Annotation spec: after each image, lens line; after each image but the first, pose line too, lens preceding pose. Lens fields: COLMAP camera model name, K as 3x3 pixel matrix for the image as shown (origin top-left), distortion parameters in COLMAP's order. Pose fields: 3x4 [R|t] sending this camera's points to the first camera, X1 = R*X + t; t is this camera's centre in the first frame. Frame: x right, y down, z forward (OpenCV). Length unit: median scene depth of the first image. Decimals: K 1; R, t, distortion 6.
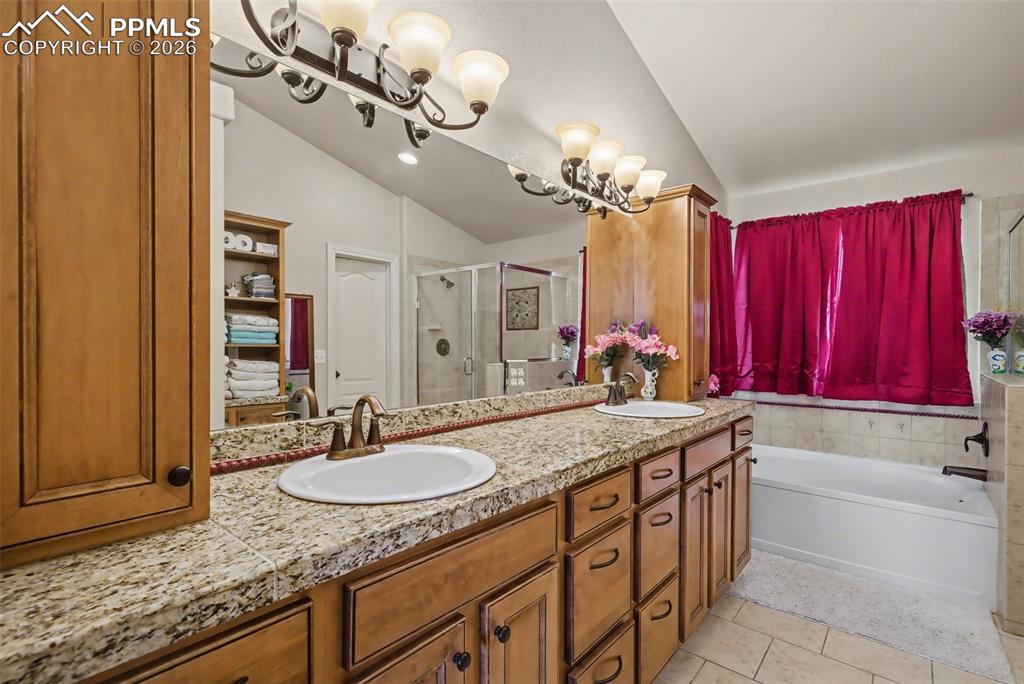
lens RADIAL K [[474.4, 0, 511.1], [0, 474.4, 346.9], [0, 0, 1]] dist [-0.001491, 0.000304]
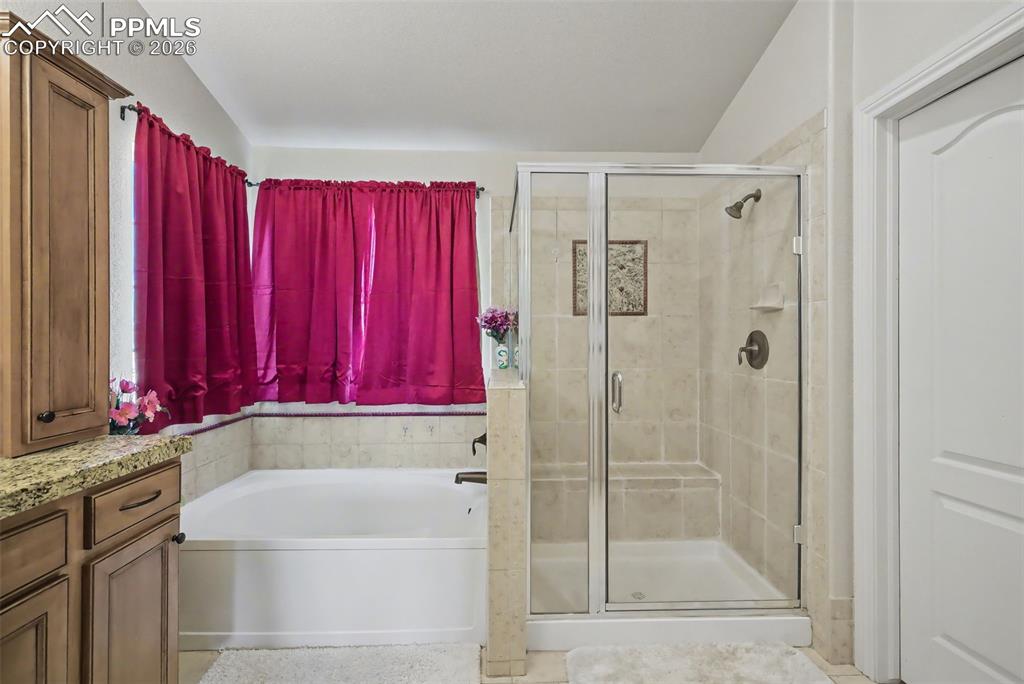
lens RADIAL K [[474.4, 0, 510.1], [0, 474.4, 342.9], [0, 0, 1]] dist [-0.001491, 0.000304]
pose [[0.731839, -0.000763, 0.681477, 0.308637], [0.005810, 0.999970, -0.005120, 0.005198], [-0.681453, 0.007706, 0.731821, 0.218596]]
